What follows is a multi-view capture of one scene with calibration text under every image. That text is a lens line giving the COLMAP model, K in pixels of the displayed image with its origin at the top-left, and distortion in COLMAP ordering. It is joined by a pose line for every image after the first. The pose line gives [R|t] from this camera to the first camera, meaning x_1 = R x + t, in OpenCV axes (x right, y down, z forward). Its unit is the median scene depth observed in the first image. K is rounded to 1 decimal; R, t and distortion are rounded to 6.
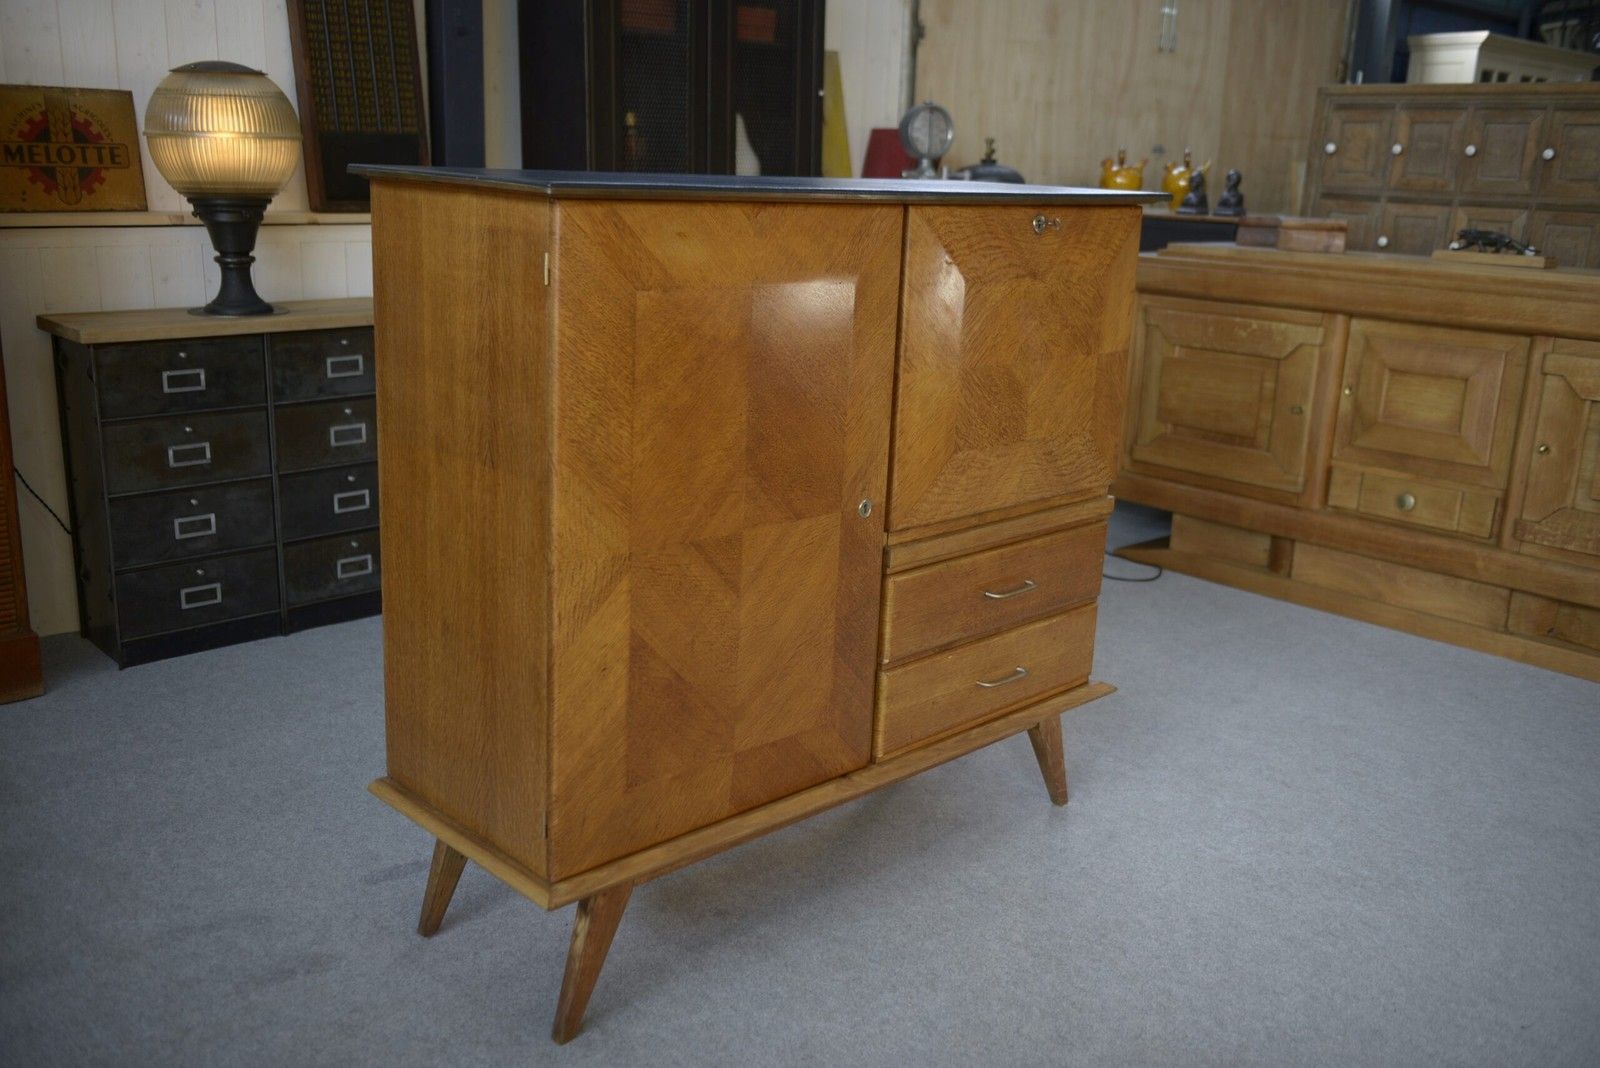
lens RADIAL K [[1436.7, 0, 804.0], [0, 1436.7, 529.2], [0, 0, 1]] dist [0.013314, 0.002714]
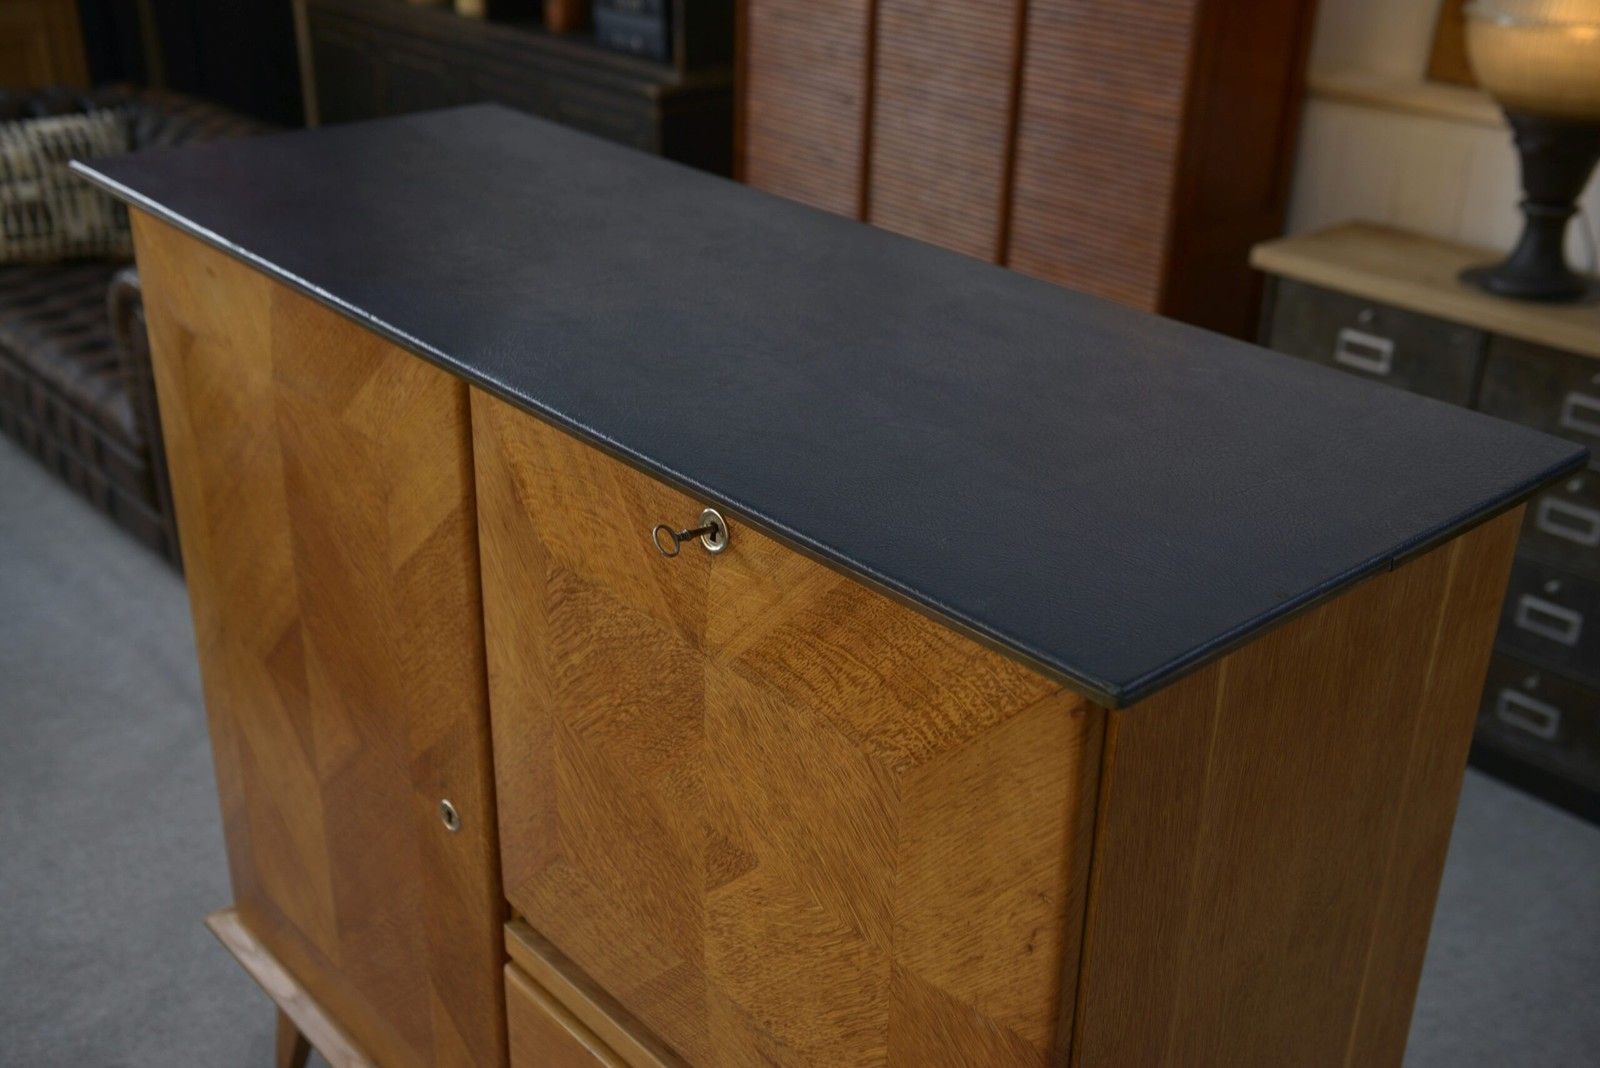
lens RADIAL K [[1676.5, 0, 845.3], [0, 1676.5, 507.2], [0, 0, 1]] dist [0.046542, 0.000000]
pose [[-0.001948, 0.386148, -0.922435, 0.359687], [-0.286441, 0.883569, 0.370483, -0.252343], [0.958096, 0.264945, 0.108887, 0.613133]]
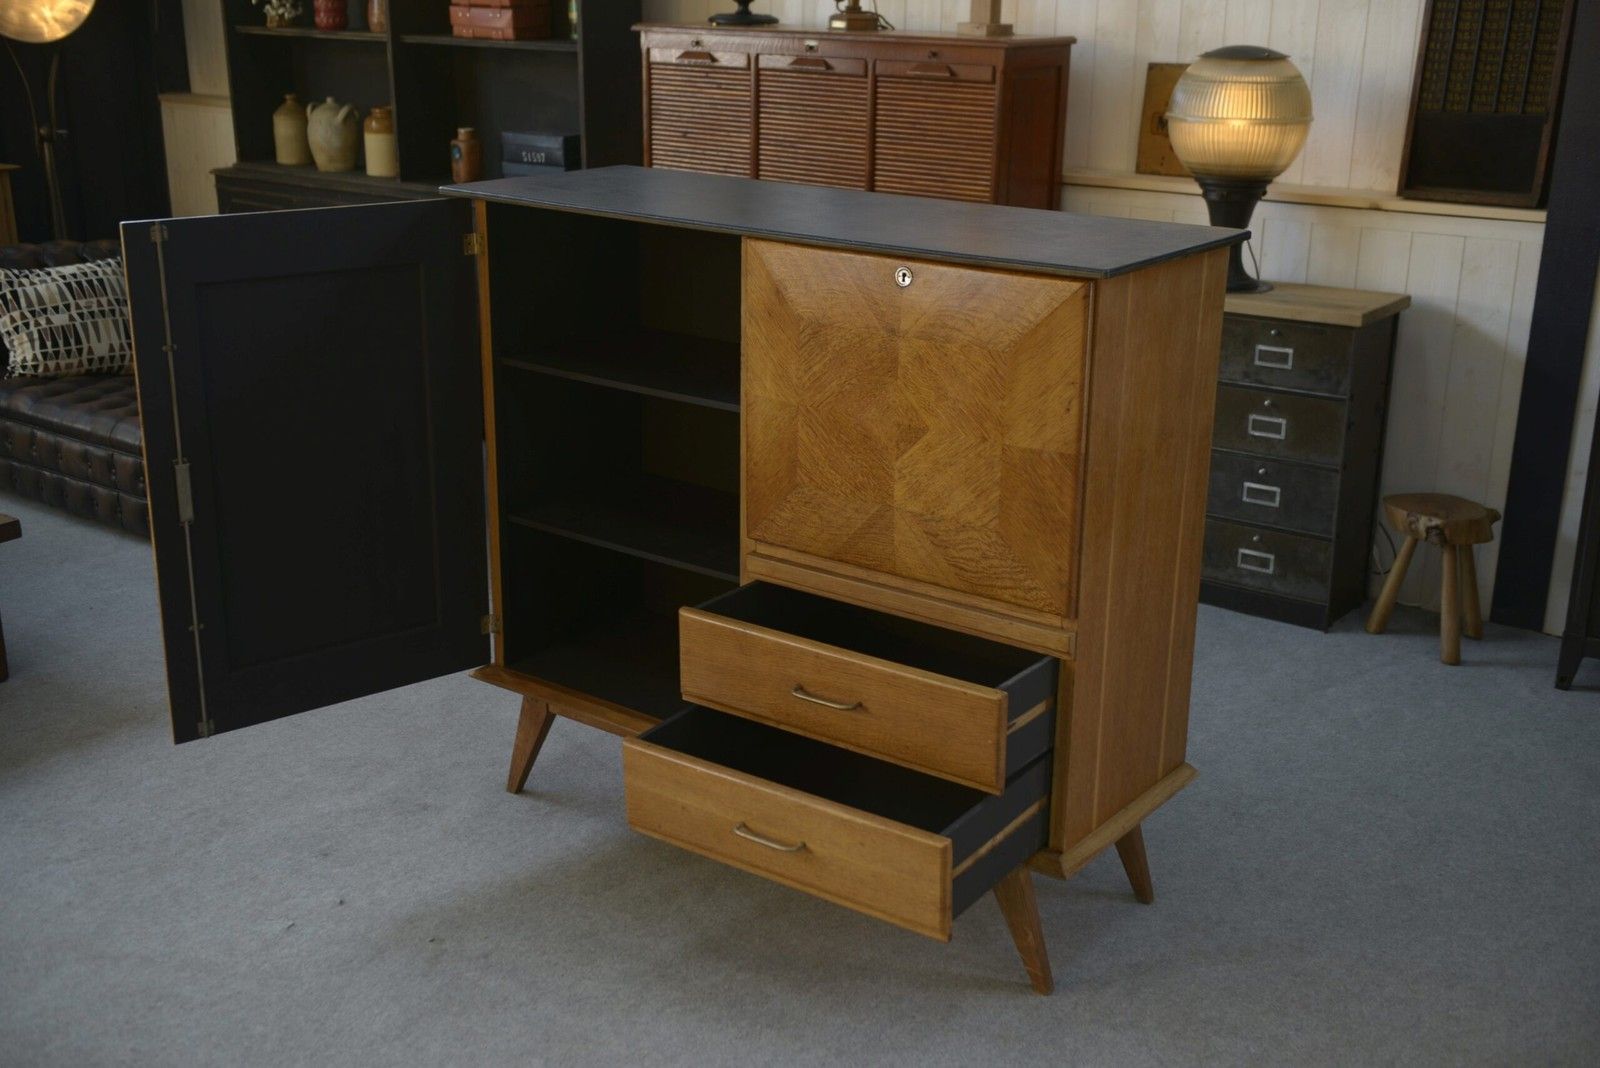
lens RADIAL K [[1807.6, 0, 778.3], [0, 1807.6, 509.1], [0, 0, 1]] dist [-0.014493, 0.000000]
pose [[0.150784, 0.258638, -0.954133, 0.800986], [-0.258376, 0.941930, 0.214499, -0.187901], [0.954204, 0.214182, 0.208854, 0.443892]]
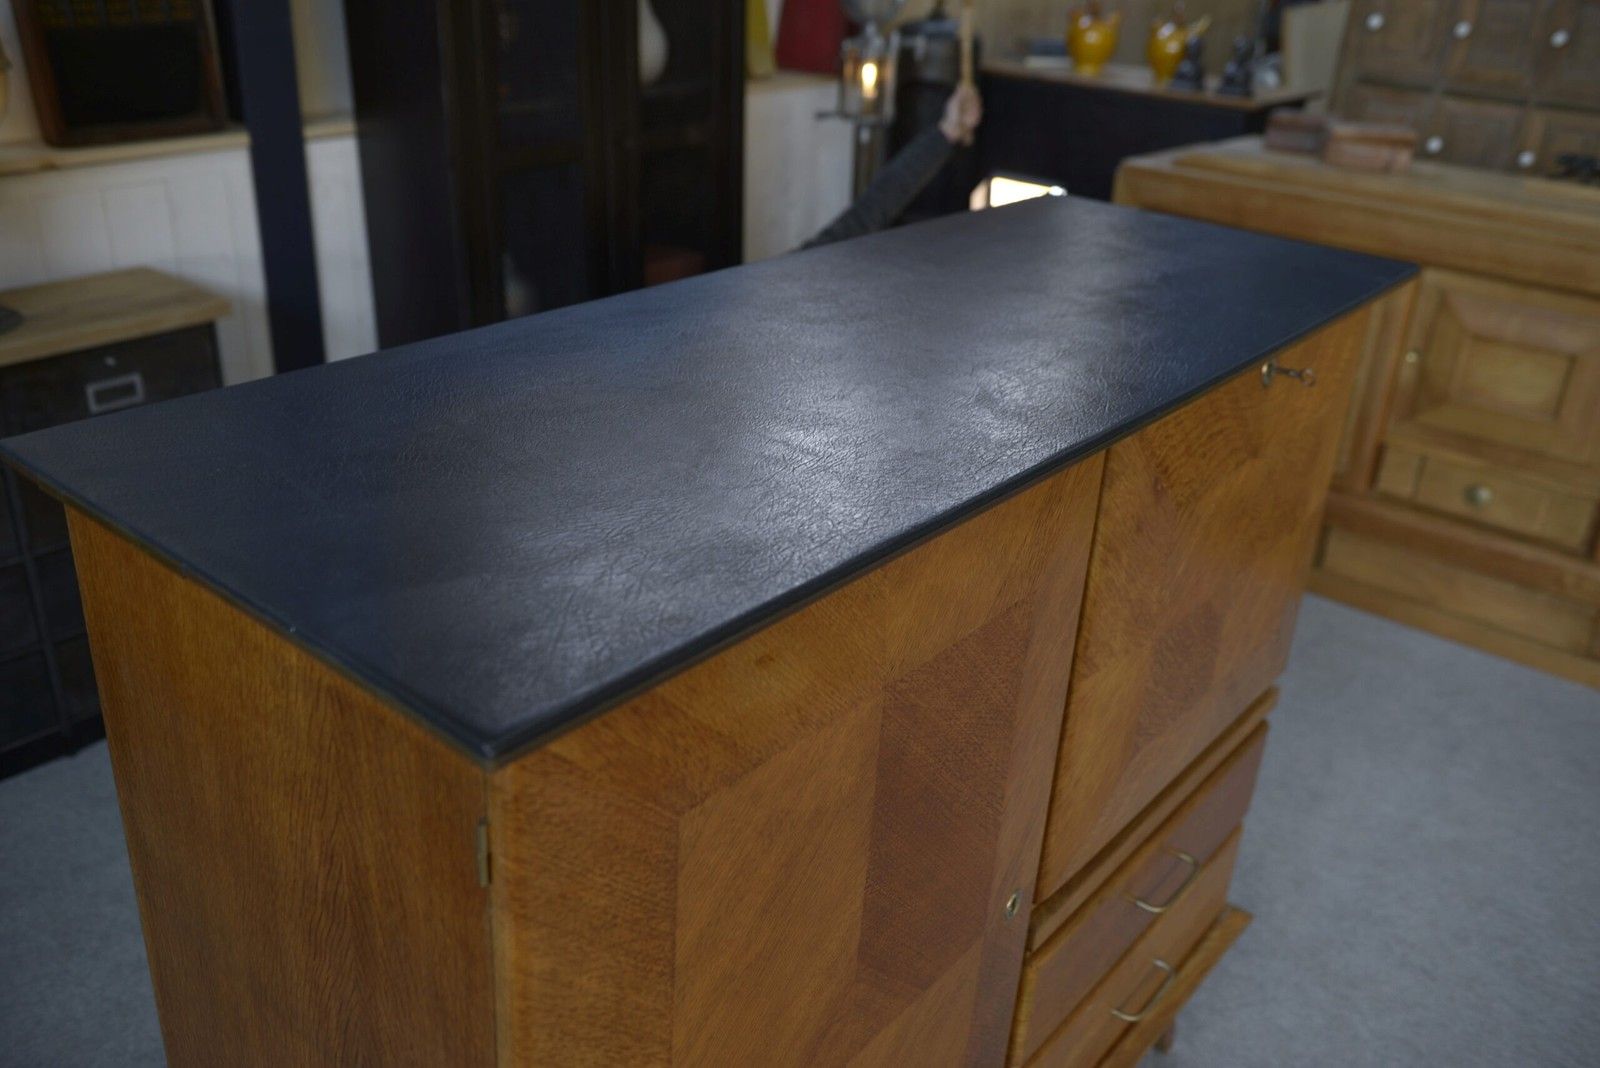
lens RADIAL K [[1366.3, 0, 800.1], [0, 1366.3, 529.3], [0, 0, 1]] dist [-0.002669, -0.001493]
pose [[0.993415, -0.037354, 0.108310, -0.059856], [0.016774, 0.982590, 0.185027, -0.163073], [-0.113336, -0.181992, 0.976747, 0.292010]]
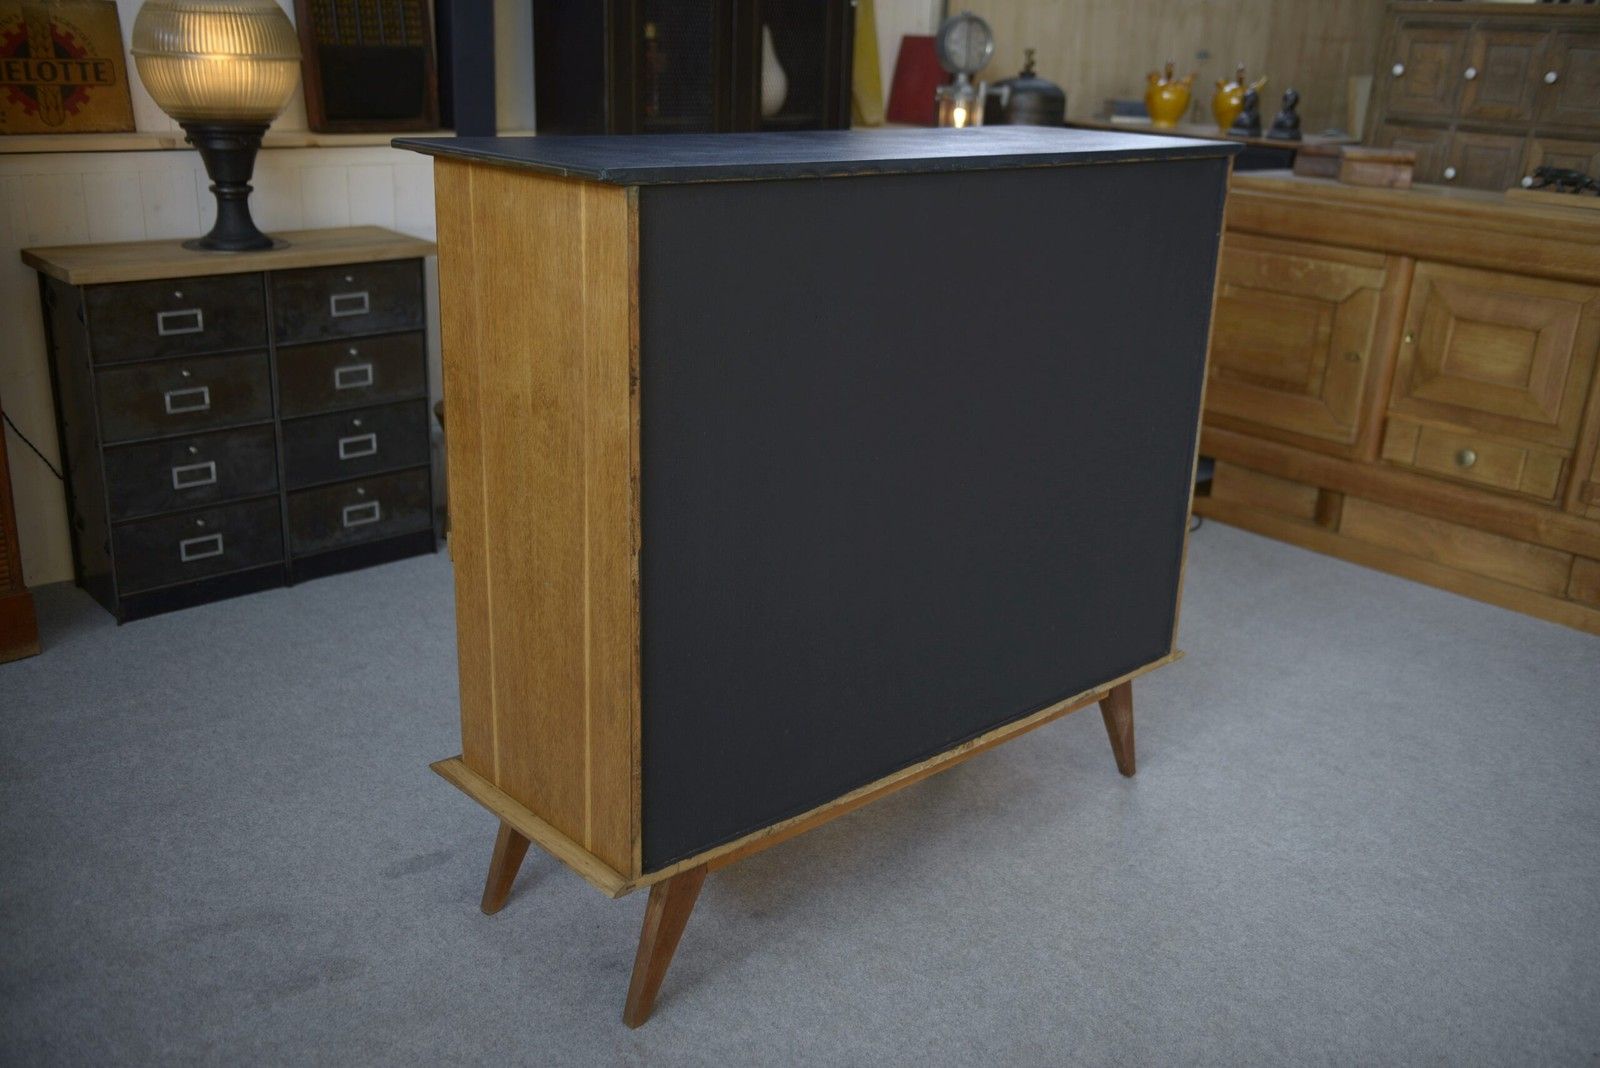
lens RADIAL K [[1476.2, 0, 804.8], [0, 1476.2, 530.0], [0, 0, 1]] dist [0.022883, 0.000000]
pose [[0.999906, 0.013656, 0.001544, -0.020384], [-0.013733, 0.997144, 0.074265, -0.041232], [-0.000526, -0.074279, 0.997237, 0.022108]]
